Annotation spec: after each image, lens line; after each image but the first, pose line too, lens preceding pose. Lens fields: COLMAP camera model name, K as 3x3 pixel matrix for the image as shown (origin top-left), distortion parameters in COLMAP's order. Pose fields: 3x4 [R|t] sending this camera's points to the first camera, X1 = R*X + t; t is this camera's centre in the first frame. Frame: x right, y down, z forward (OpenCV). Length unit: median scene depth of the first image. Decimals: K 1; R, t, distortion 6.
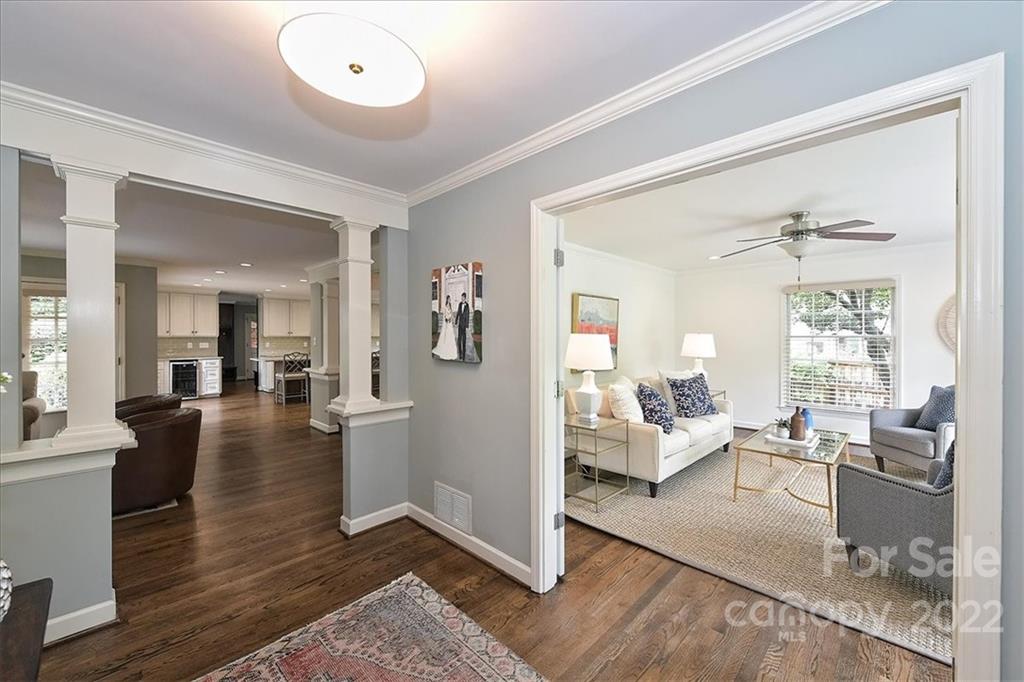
lens RADIAL K [[402.8, 0, 512.1], [0, 402.8, 339.1], [0, 0, 1]] dist [0.002016, -0.001056]
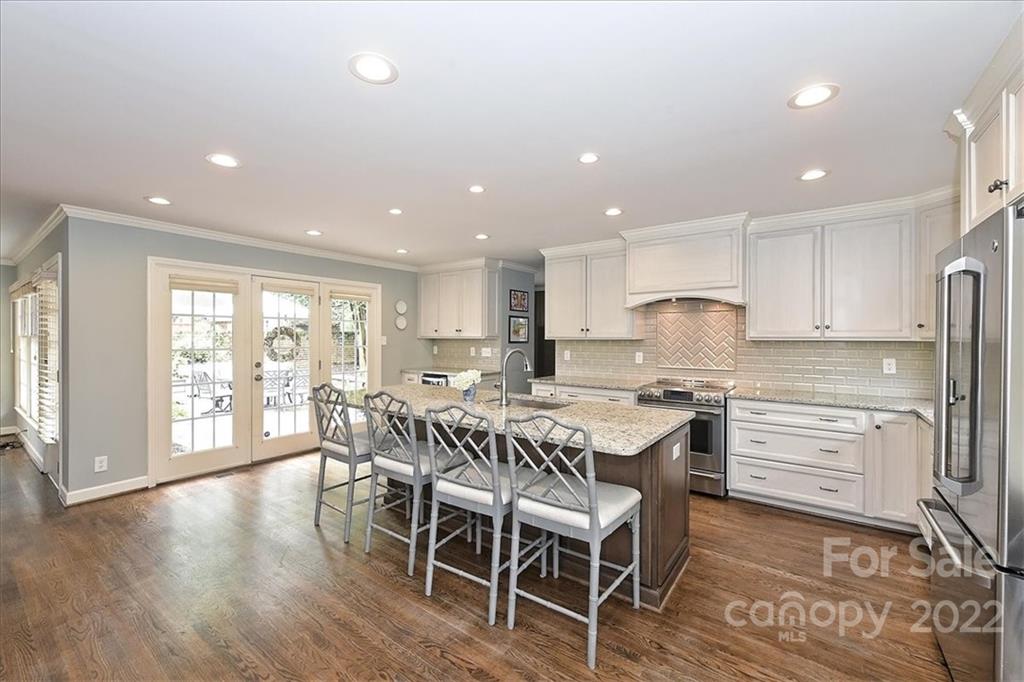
lens RADIAL K [[409.0, 0, 517.3], [0, 409.0, 338.0], [0, 0, 1]] dist [-0.002806, -0.000454]
pose [[0.155770, 0.000453, -0.987793, -0.363394], [-0.010821, 0.999941, -0.001248, -0.018134], [0.987734, 0.010883, 0.155766, 2.556528]]
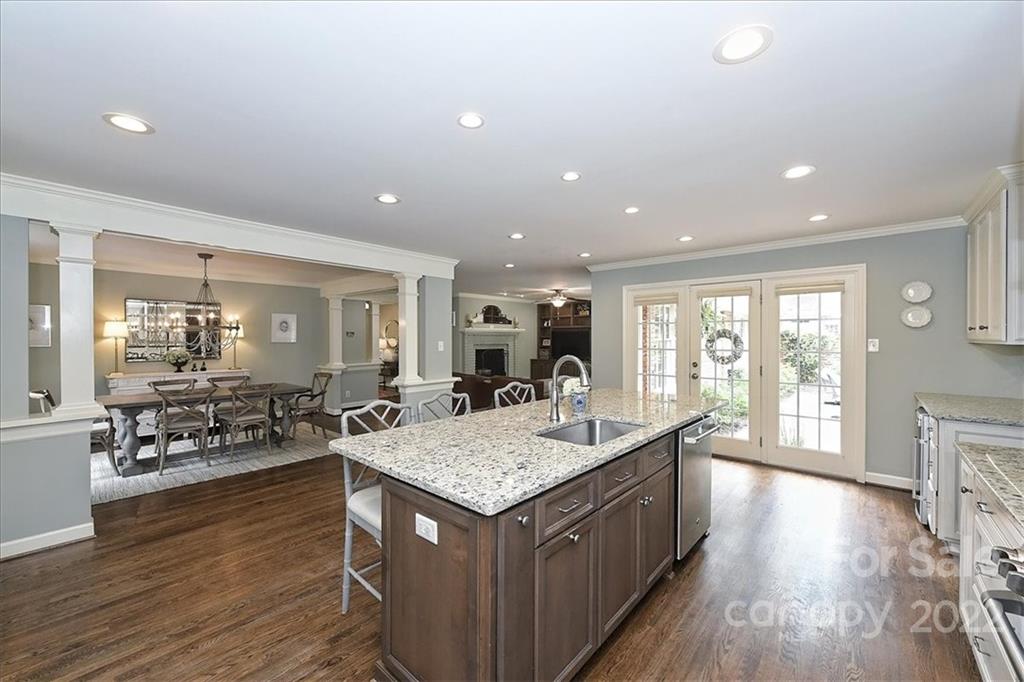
lens RADIAL K [[402.8, 0, 519.4], [0, 402.8, 339.3], [0, 0, 1]] dist [0.002016, -0.001056]
pose [[-0.998206, 0.003688, -0.059753, -1.067600], [0.002876, 0.999903, 0.013661, -0.037327], [0.059798, 0.013464, -0.998120, 3.344041]]
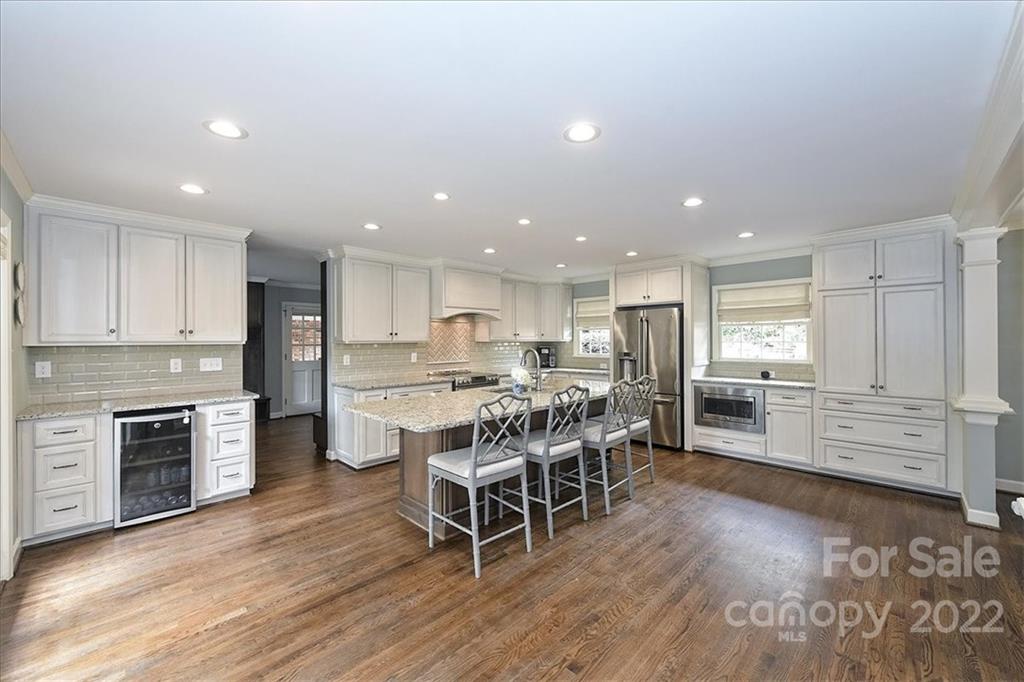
lens RADIAL K [[402.8, 0, 512.8], [0, 402.8, 339.1], [0, 0, 1]] dist [0.002016, -0.001056]
pose [[0.999986, -0.002537, -0.004573, -1.224634], [0.002492, 0.999948, -0.009858, -0.015319], [0.004598, 0.009846, 0.999941, 1.591107]]
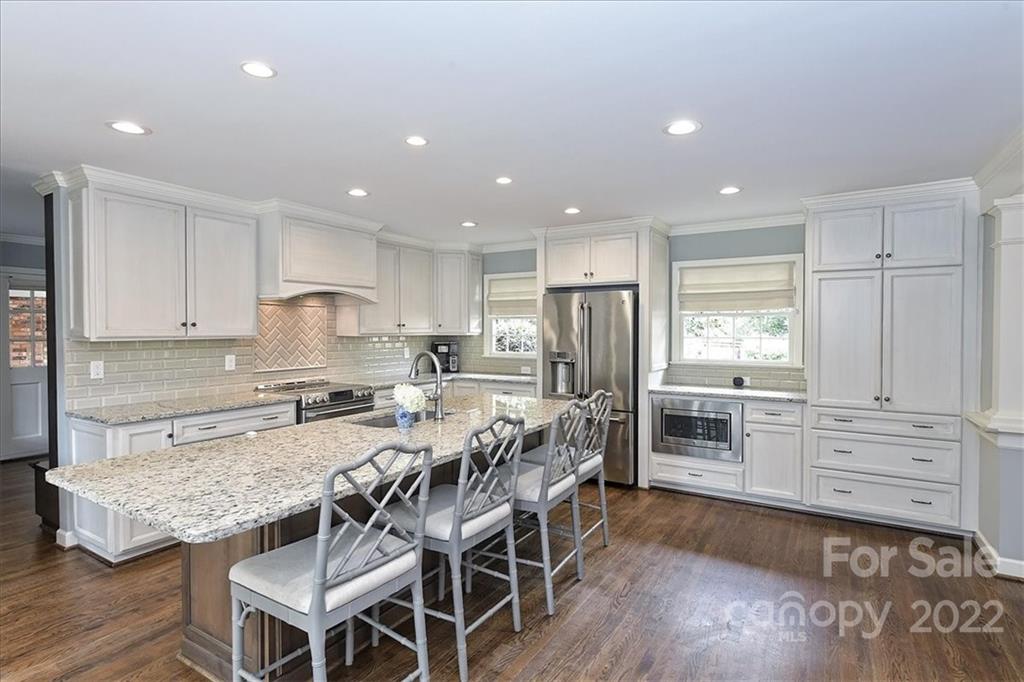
lens RADIAL K [[518.4, 0, 513.0], [0, 518.4, 338.9], [0, 0, 1]] dist [0.001498, -0.000871]
pose [[0.975792, -0.001956, 0.218693, -1.228817], [-0.000599, 0.999932, 0.011615, -0.031297], [-0.218701, -0.011464, 0.975725, 1.803231]]
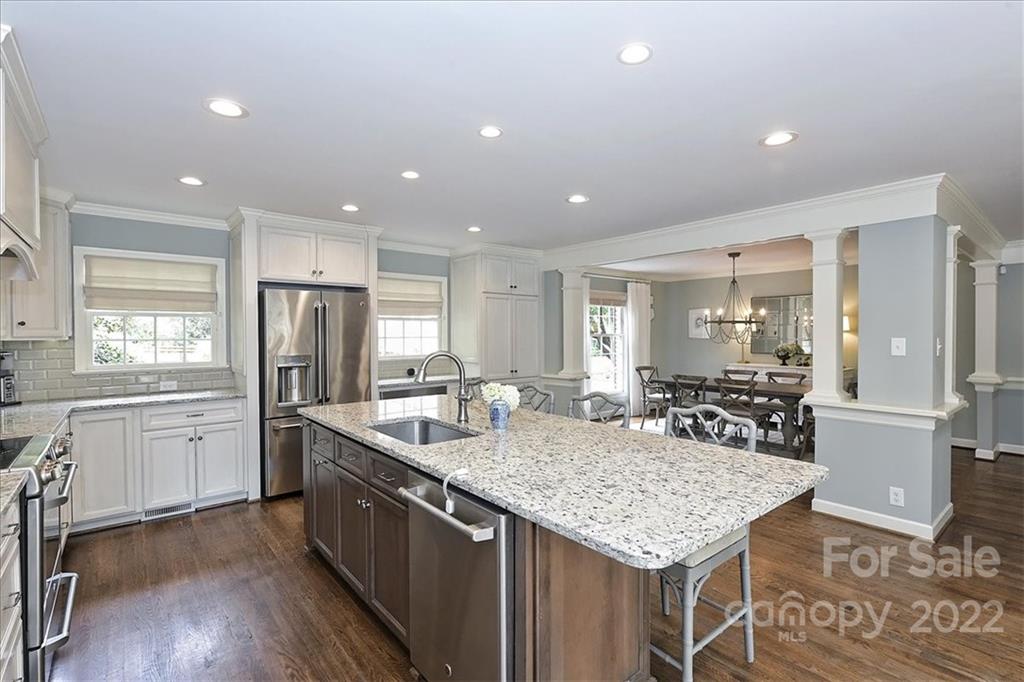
lens RADIAL K [[478.8, 0, 513.9], [0, 478.8, 339.0], [0, 0, 1]] dist [0.009345, -0.000151]
pose [[0.096324, -0.011582, 0.995283, -1.911629], [0.009719, 0.999896, 0.010695, -0.026343], [-0.995303, 0.008643, 0.096426, 2.514338]]
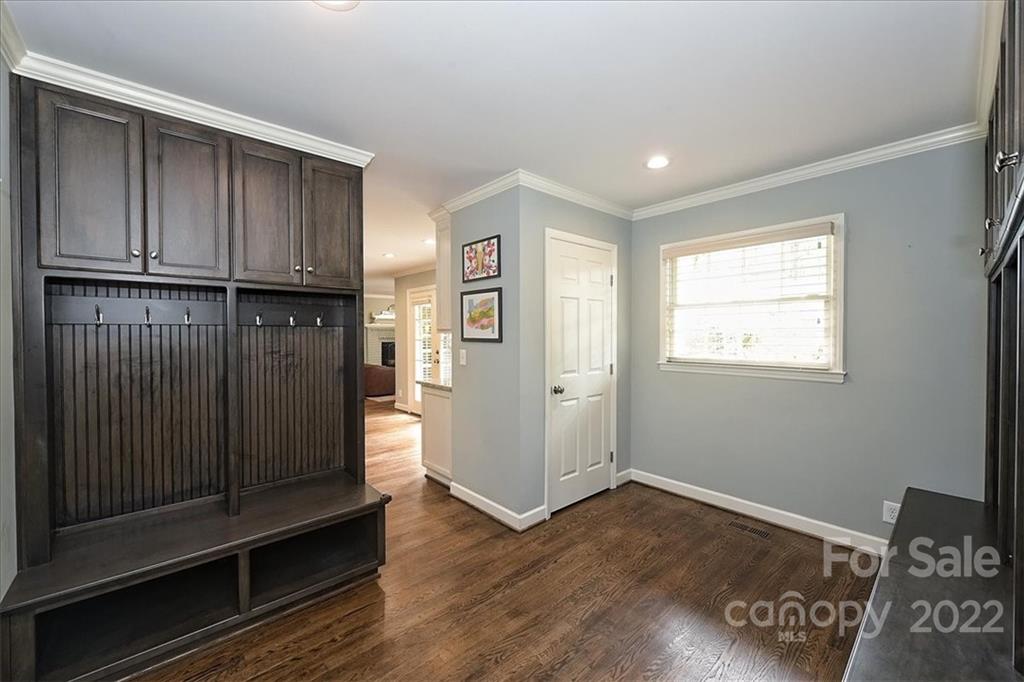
lens RADIAL K [[405.2, 0, 508.6], [0, 405.2, 337.6], [0, 0, 1]] dist [-0.000684, -0.000073]
pose [[-0.997542, 0.003961, 0.069965, -2.227512], [0.005271, 0.999814, 0.018554, -0.023151], [-0.069878, 0.018877, -0.997377, 3.739761]]
